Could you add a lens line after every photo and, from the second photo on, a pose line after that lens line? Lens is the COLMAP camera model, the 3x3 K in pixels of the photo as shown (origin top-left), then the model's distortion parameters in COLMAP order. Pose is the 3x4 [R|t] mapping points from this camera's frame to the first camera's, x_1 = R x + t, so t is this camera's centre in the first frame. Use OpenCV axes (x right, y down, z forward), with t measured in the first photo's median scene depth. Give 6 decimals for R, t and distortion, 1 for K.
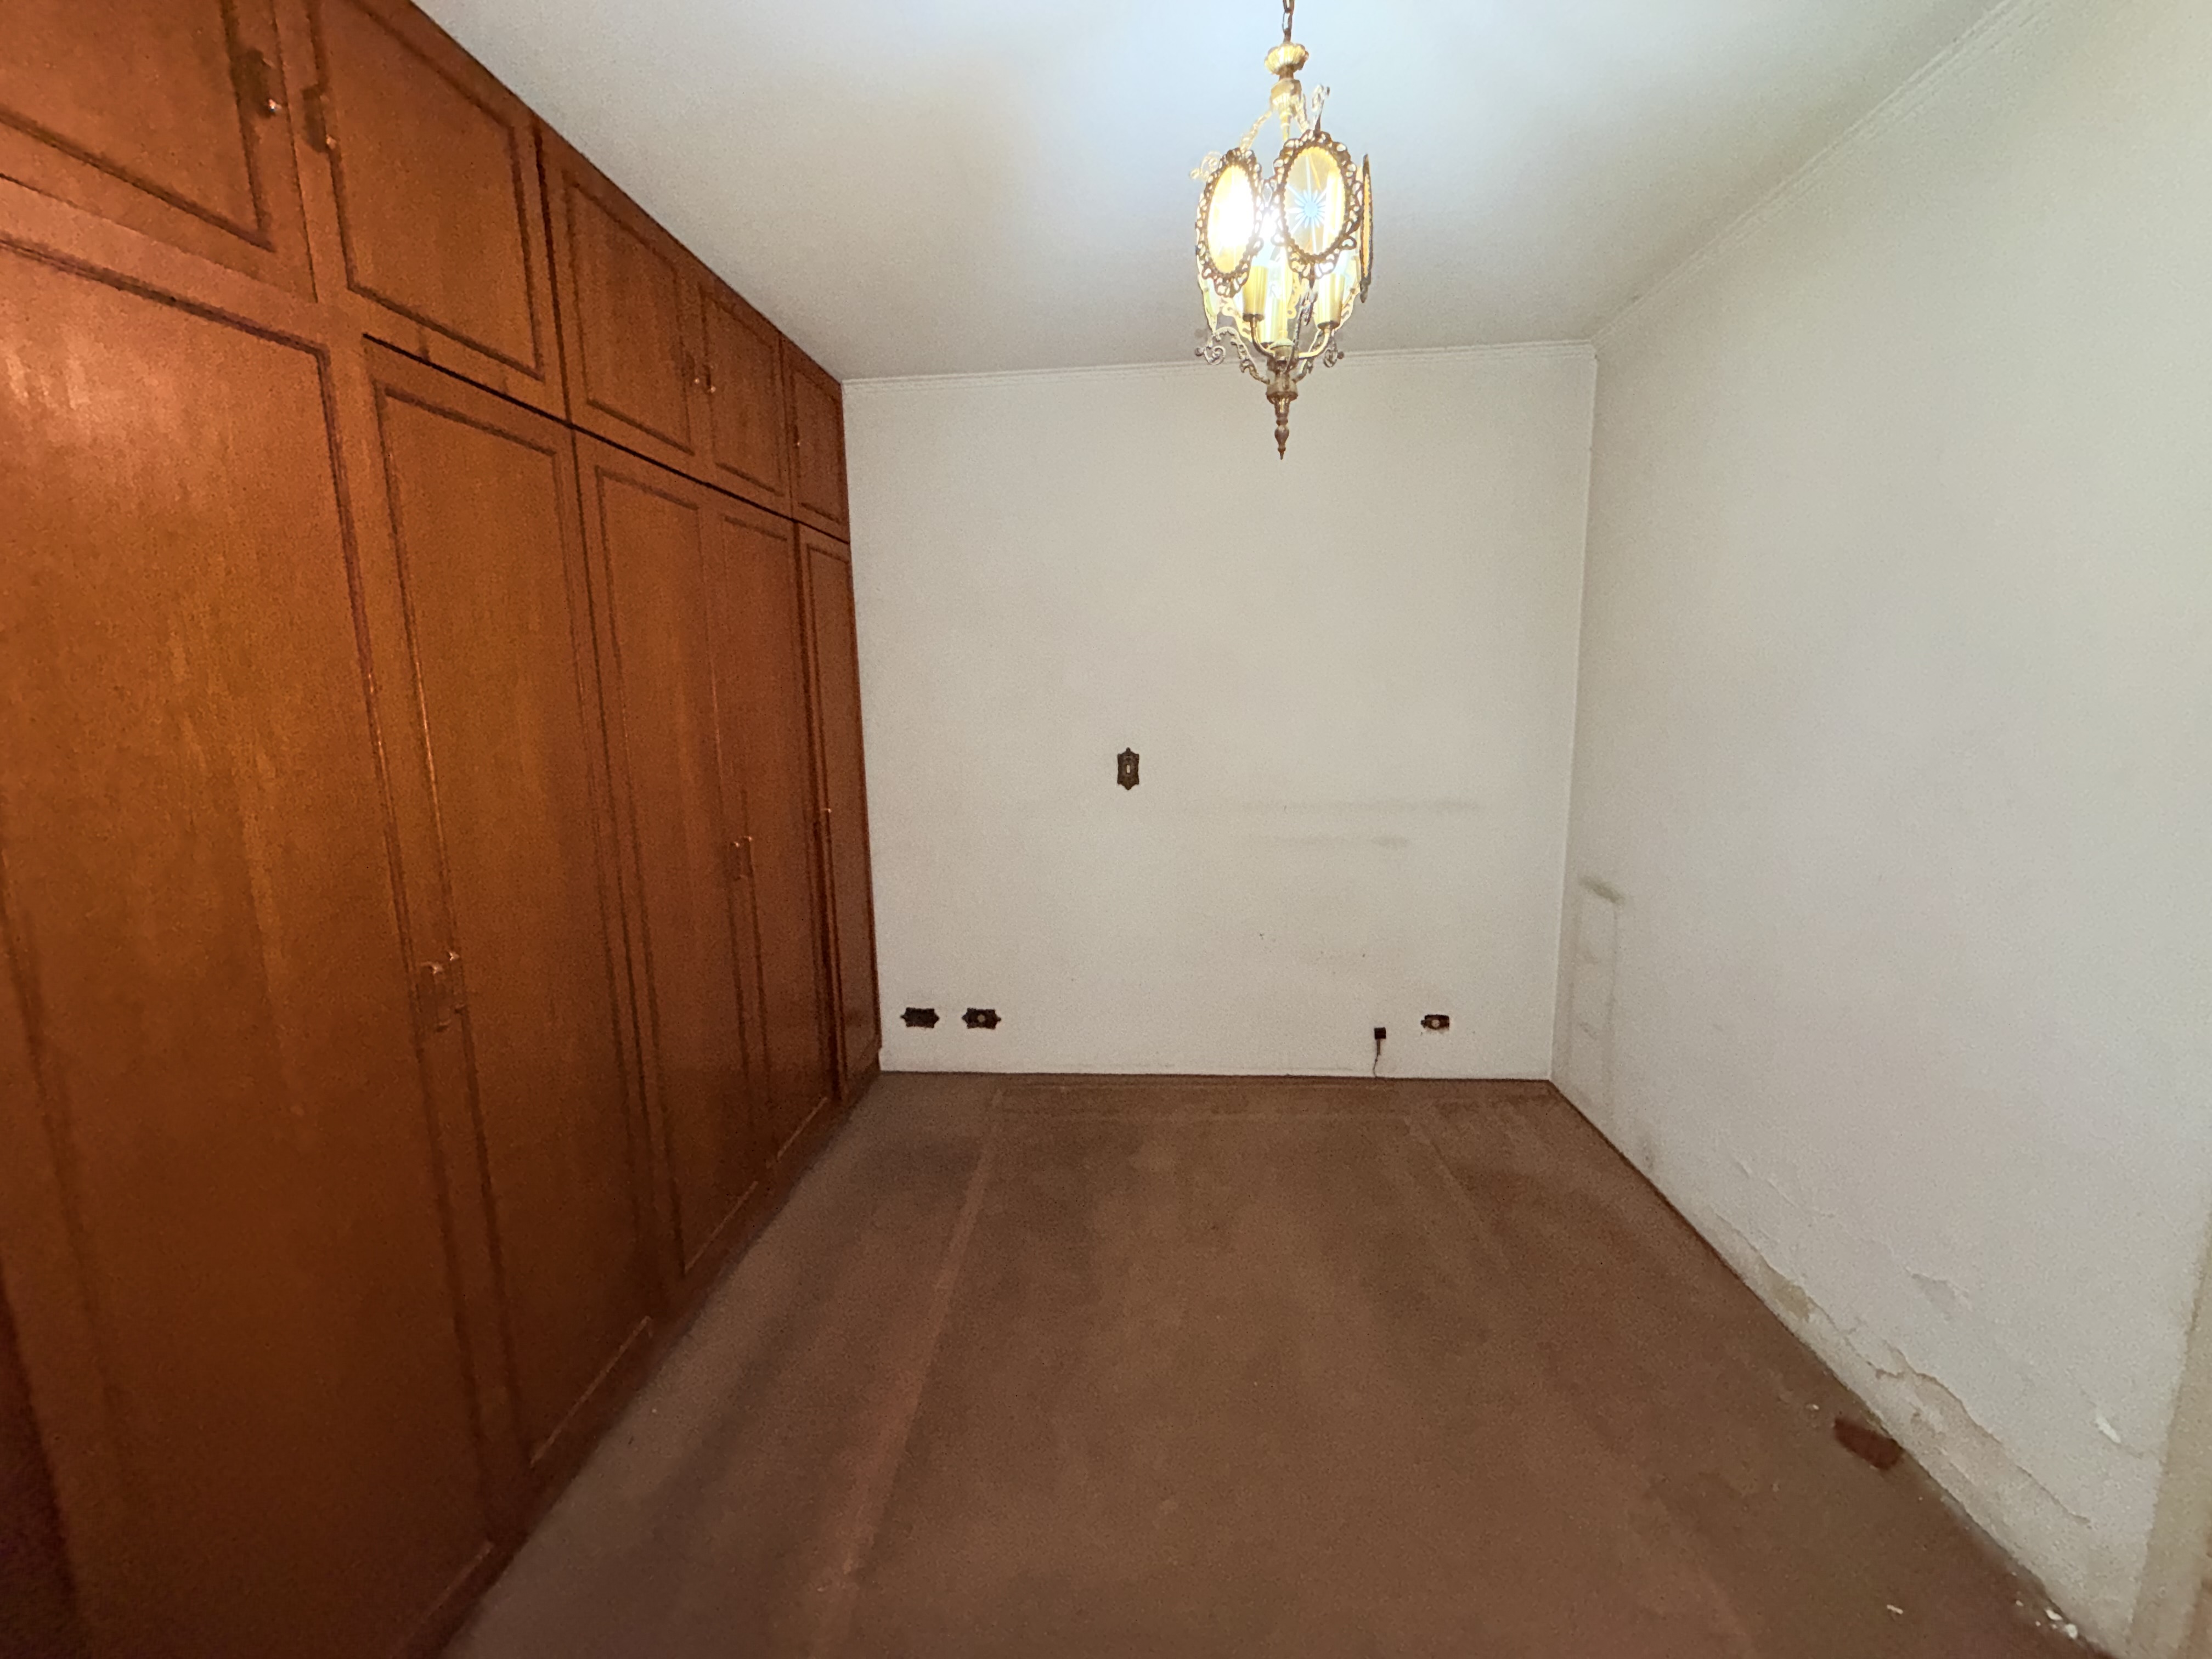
lens RADIAL K [[877.8, 0, 1098.9], [0, 877.8, 828.5], [0, 0, 1]] dist [-0.001555, -0.000092]
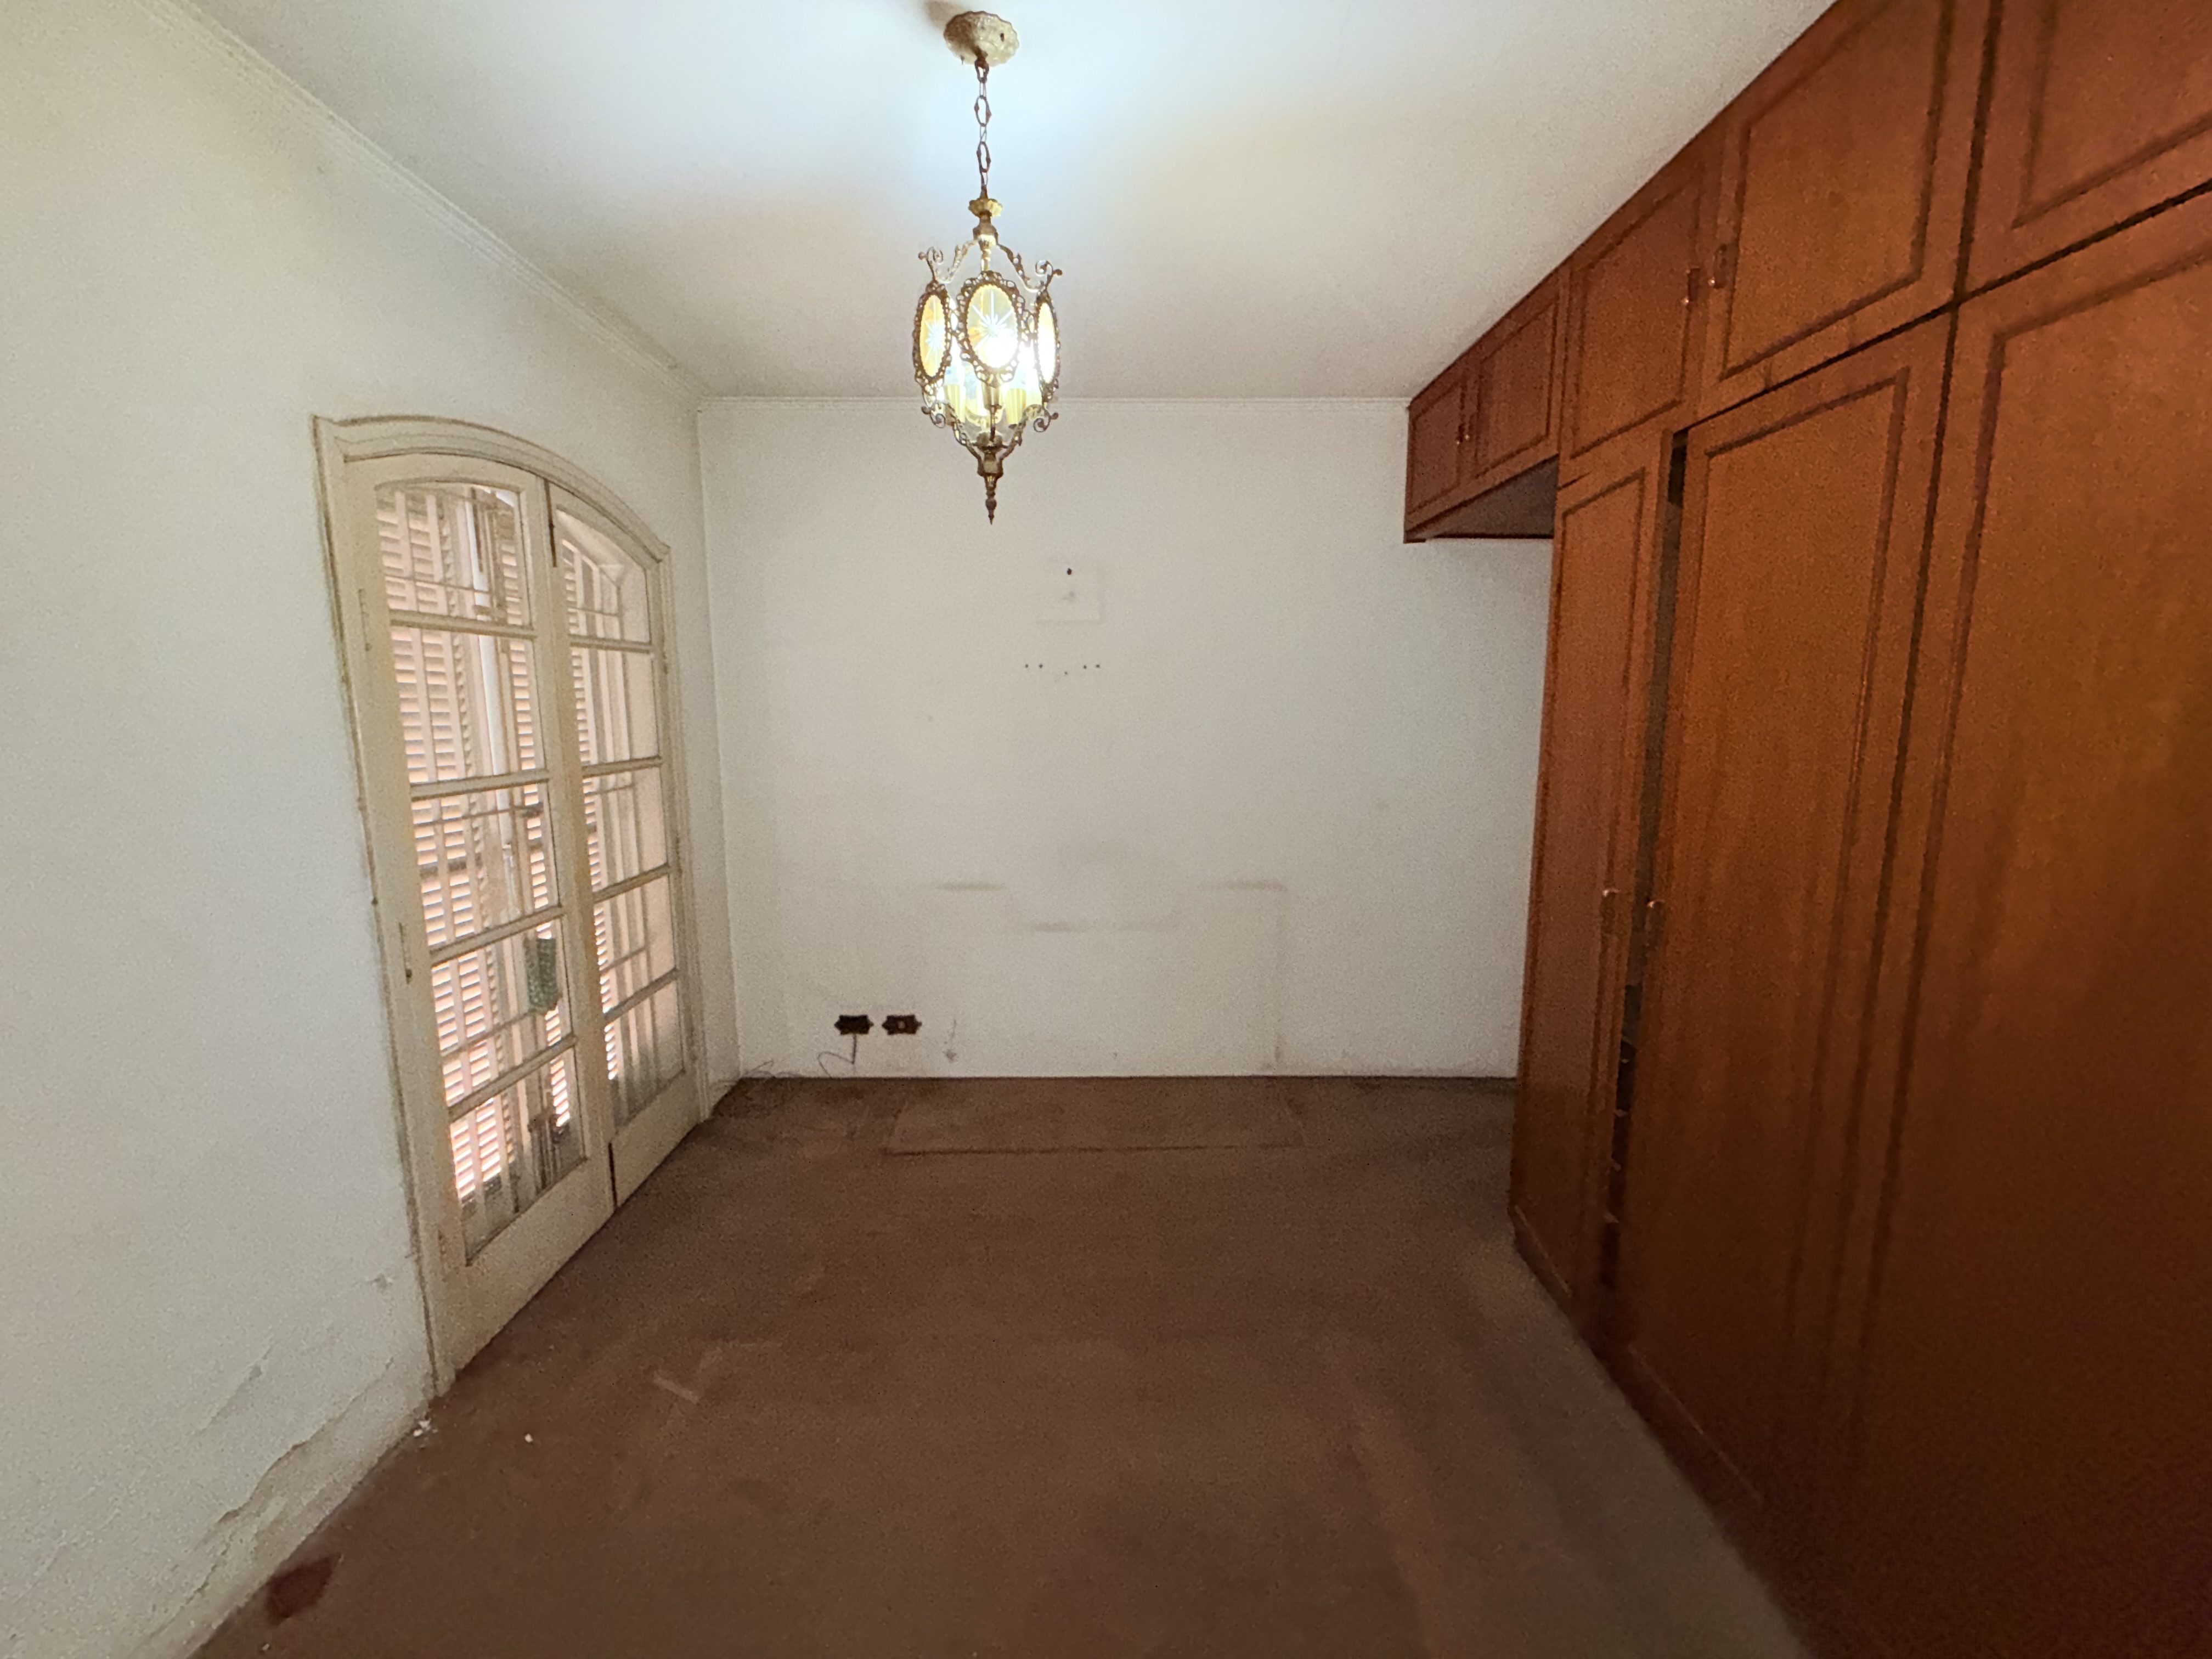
lens RADIAL K [[877.8, 0, 1098.9], [0, 877.8, 828.5], [0, 0, 1]] dist [-0.001555, -0.000092]
pose [[-0.996935, 0.033798, -0.070554, 0.109020], [0.011134, 0.953979, 0.299666, -0.271243], [0.077436, 0.297962, -0.951432, 1.631875]]
